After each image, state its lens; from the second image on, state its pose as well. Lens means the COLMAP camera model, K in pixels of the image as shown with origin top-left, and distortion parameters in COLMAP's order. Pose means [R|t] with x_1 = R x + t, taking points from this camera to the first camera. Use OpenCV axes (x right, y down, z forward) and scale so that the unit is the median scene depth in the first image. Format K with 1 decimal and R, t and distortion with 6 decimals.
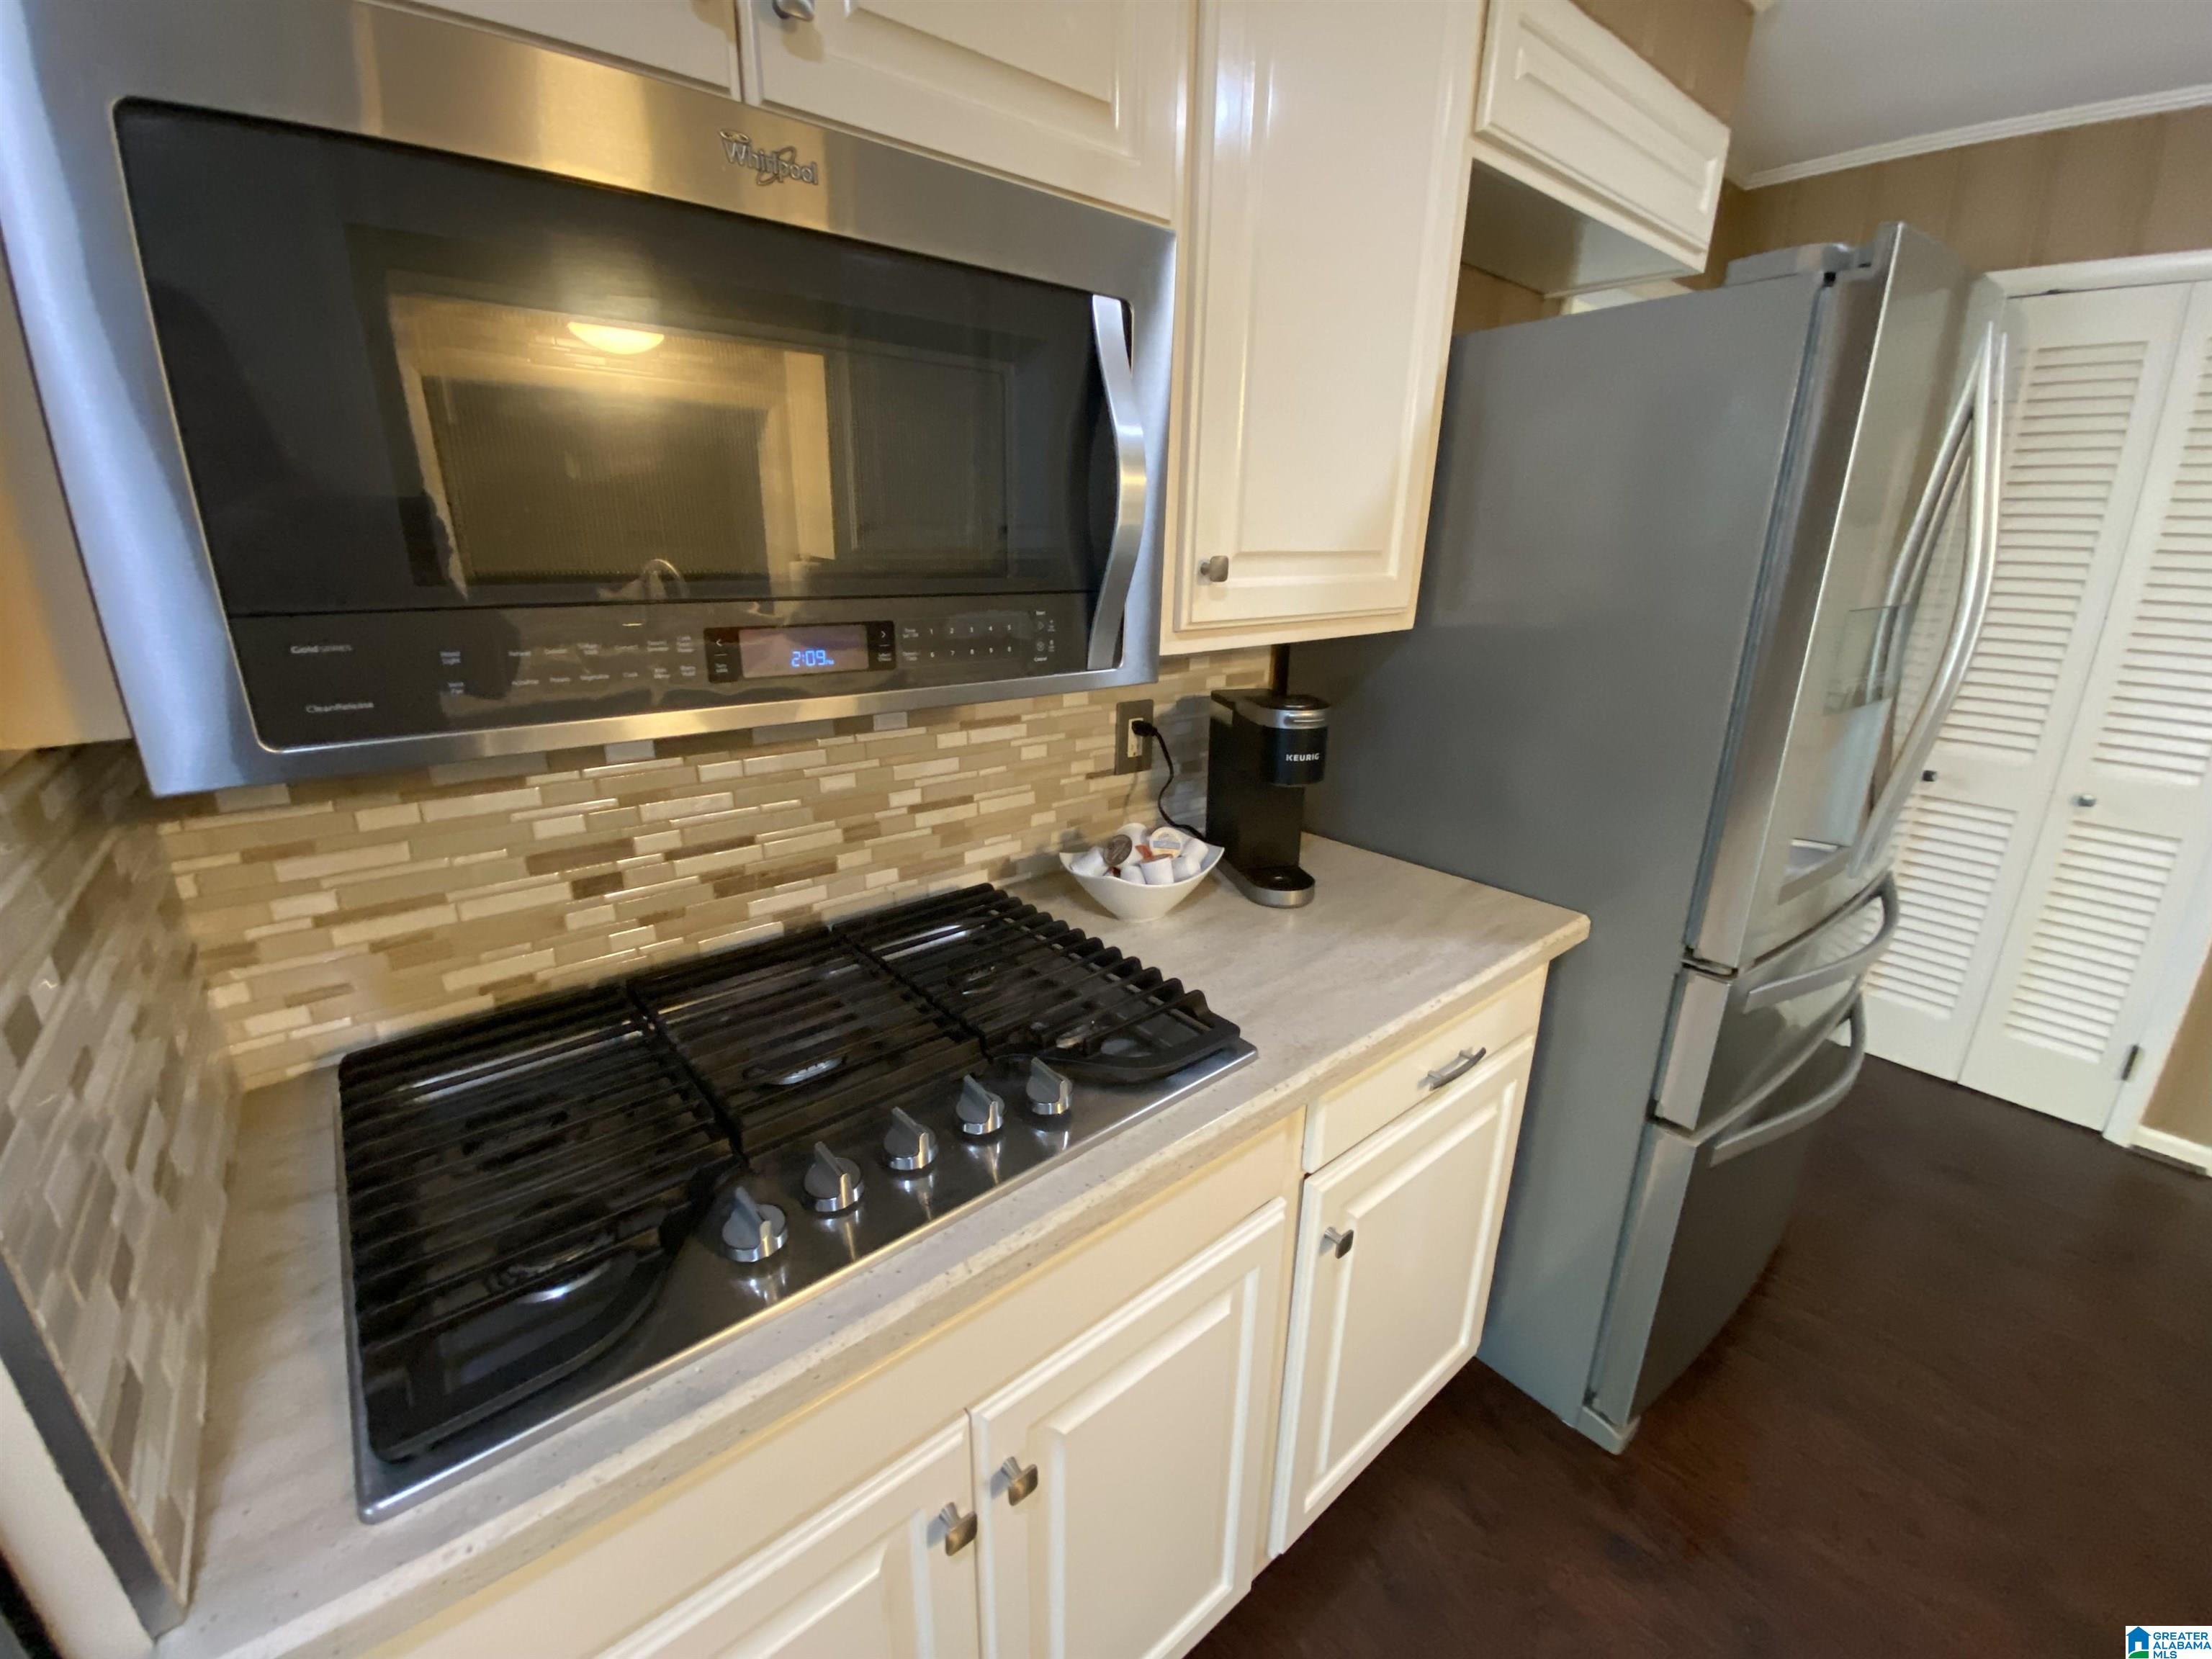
lens RADIAL K [[910.4, 0, 1117.6], [0, 910.4, 819.5], [0, 0, 1]] dist [0.093148, -0.056907]
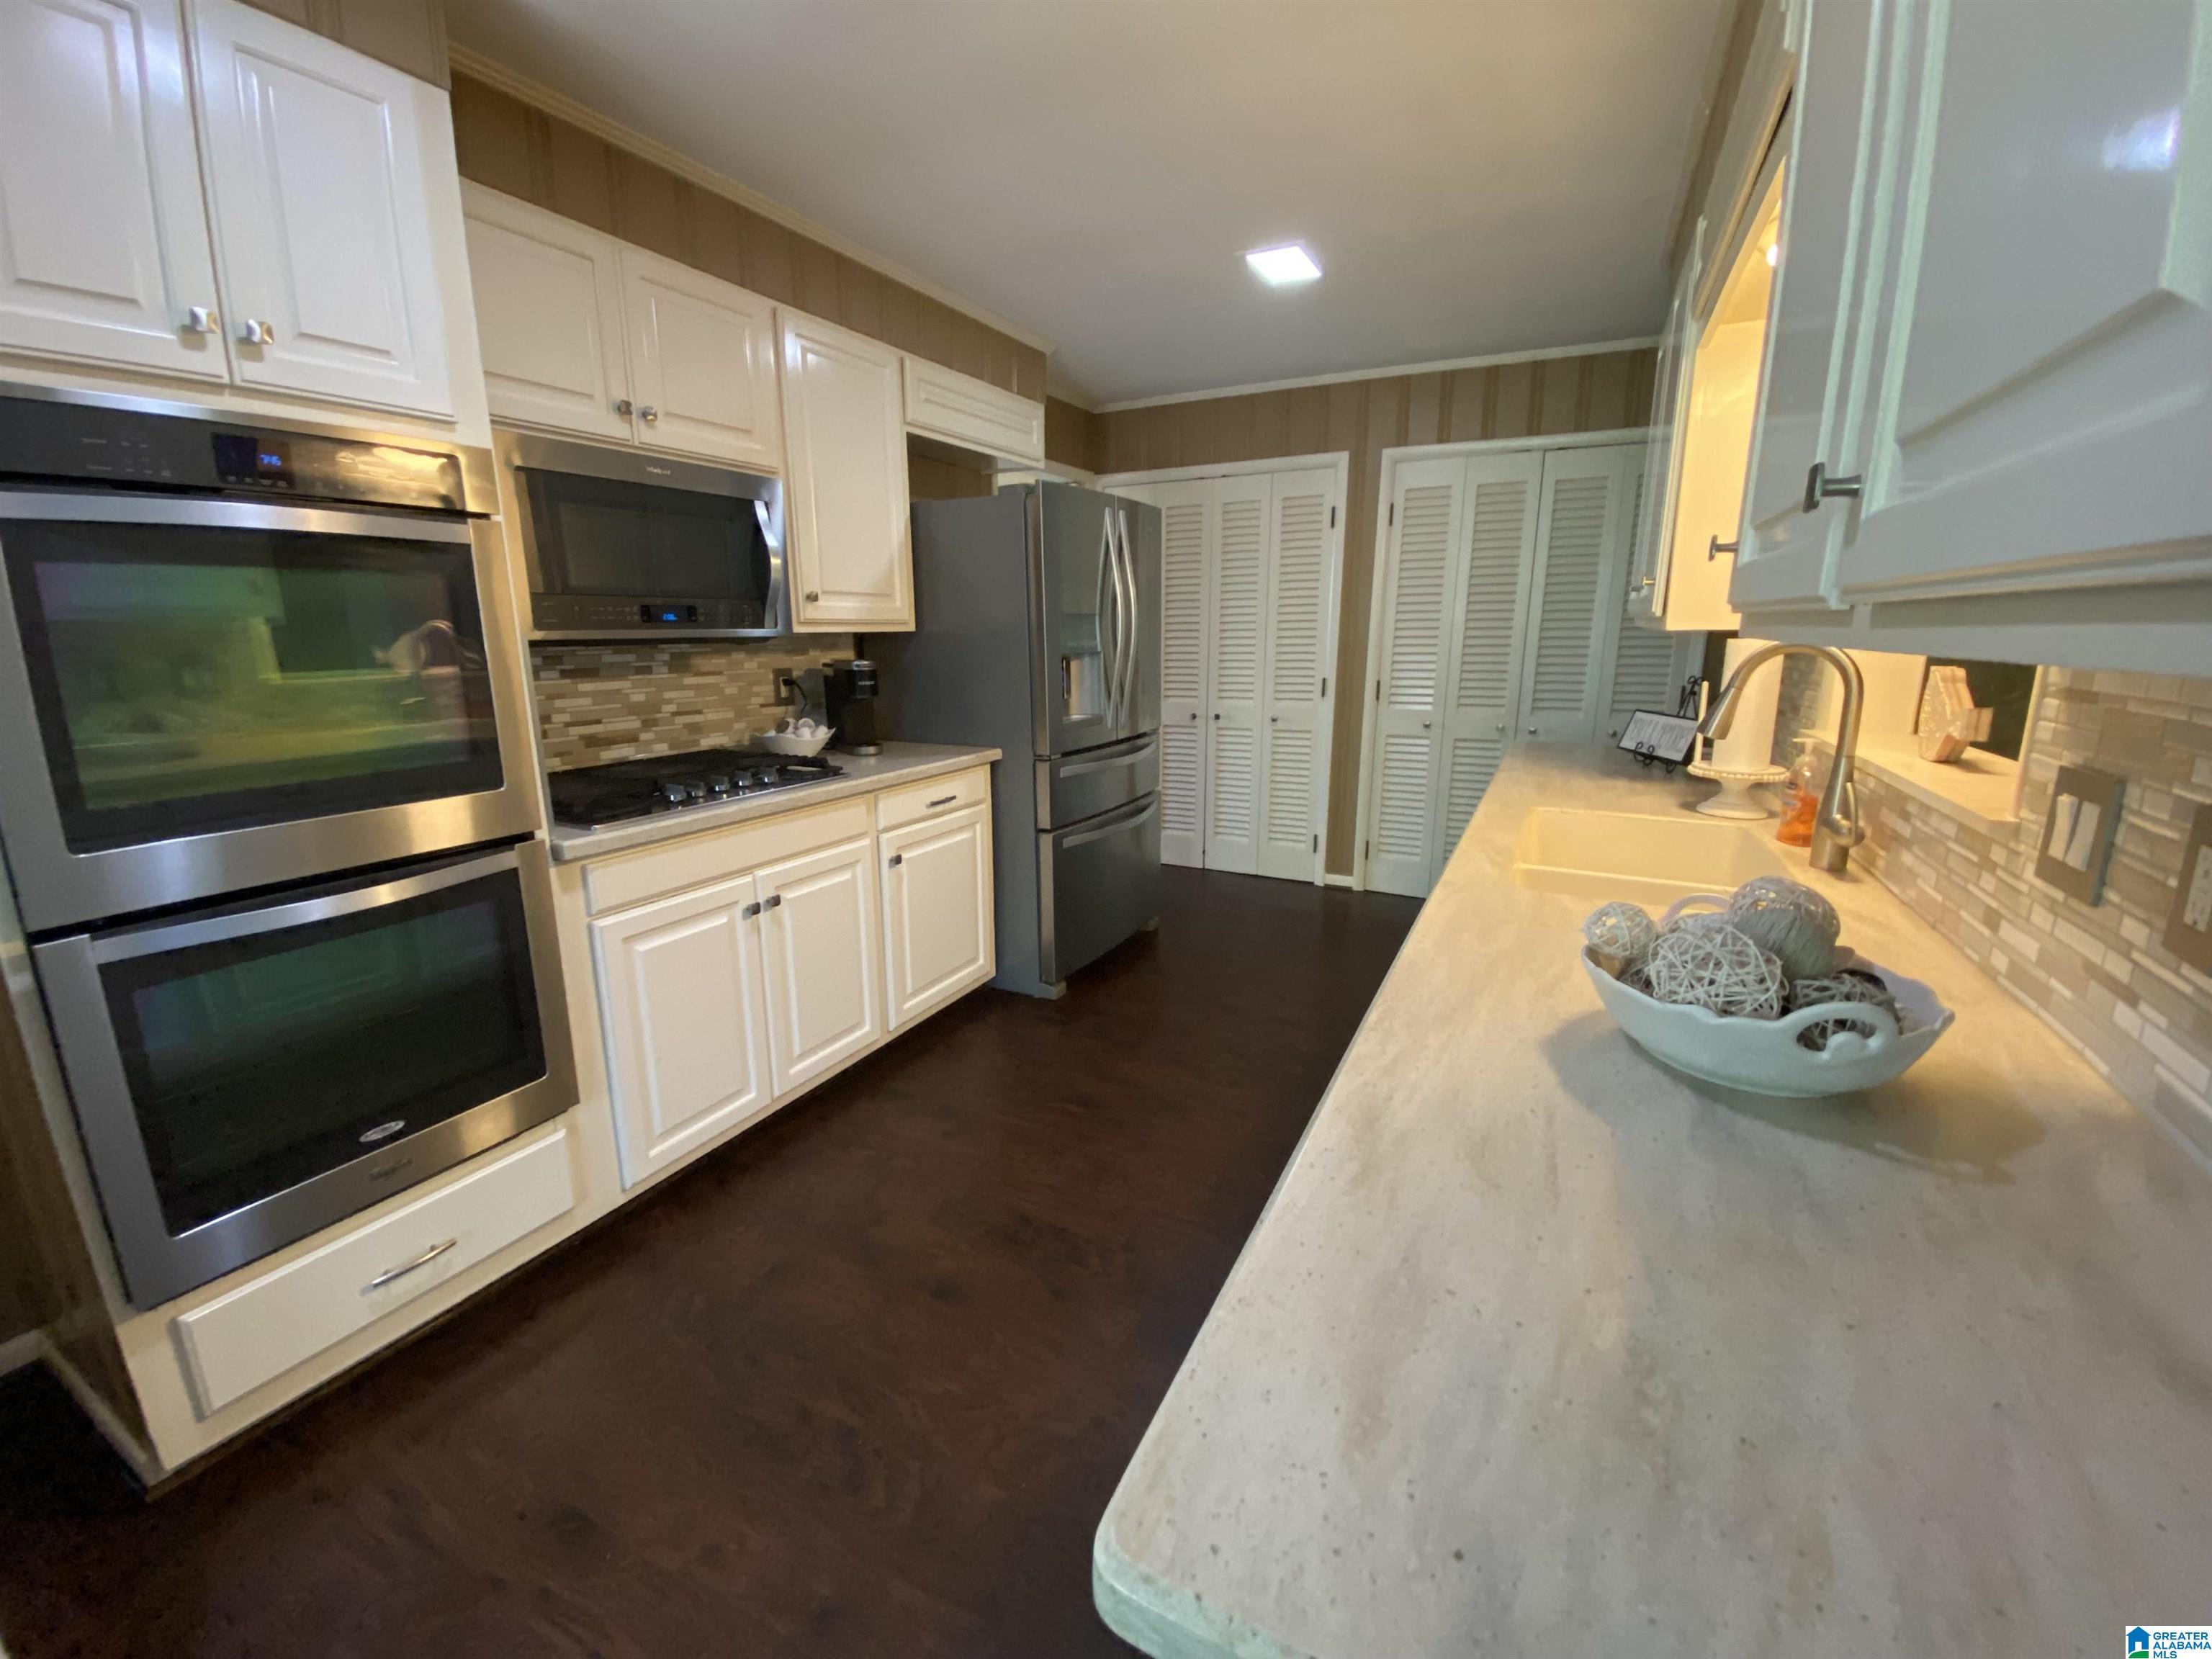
lens RADIAL K [[910.4, 0, 1117.6], [0, 910.4, 819.5], [0, 0, 1]] dist [0.093148, -0.056907]
pose [[0.924560, -0.100719, 0.367483, -0.086451], [0.128736, 0.990290, -0.052475, 0.446467], [-0.358629, 0.095824, 0.928549, -1.238891]]
